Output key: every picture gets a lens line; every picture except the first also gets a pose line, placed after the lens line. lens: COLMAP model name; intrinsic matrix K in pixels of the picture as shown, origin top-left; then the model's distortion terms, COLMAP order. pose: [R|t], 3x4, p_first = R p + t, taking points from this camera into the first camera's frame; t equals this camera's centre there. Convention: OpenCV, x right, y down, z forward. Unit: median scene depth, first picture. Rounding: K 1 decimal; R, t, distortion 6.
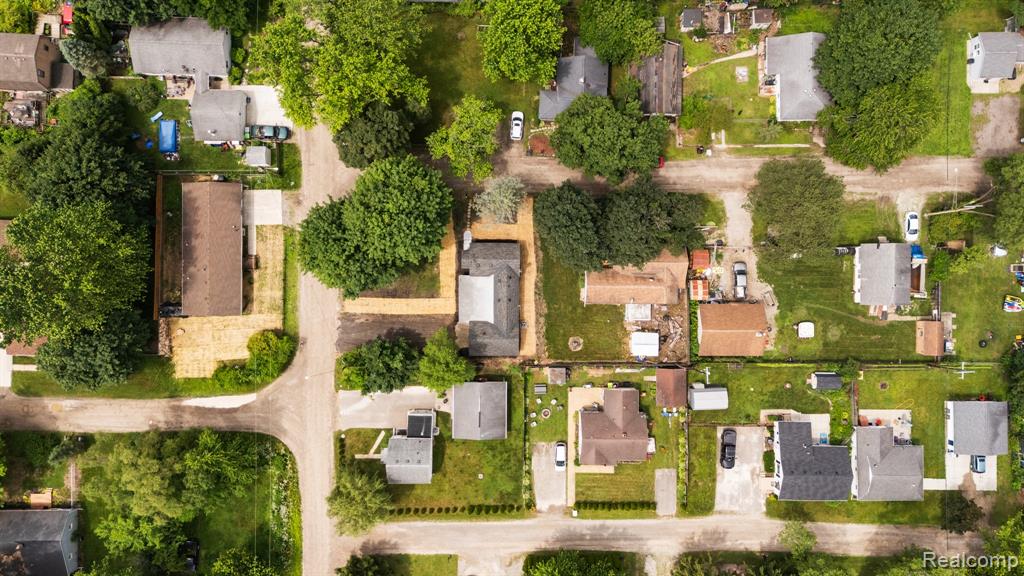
lens RADIAL K [[777.8, 0, 512.0], [0, 777.8, 288.0], [0, 0, 1]] dist [0.009544, 0.000507]
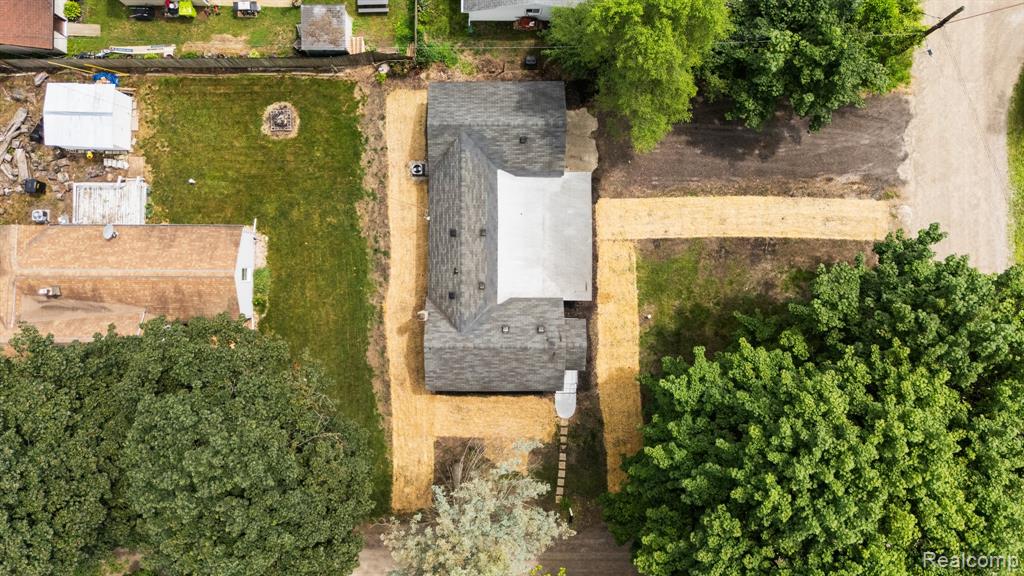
lens RADIAL K [[777.8, 0, 512.0], [0, 777.8, 288.0], [0, 0, 1]] dist [0.009544, 0.000507]
pose [[-0.998646, 0.005401, -0.051747, -0.011142], [-0.004129, -0.999687, -0.024660, -0.001085], [-0.051864, -0.024413, 0.998356, 0.623901]]
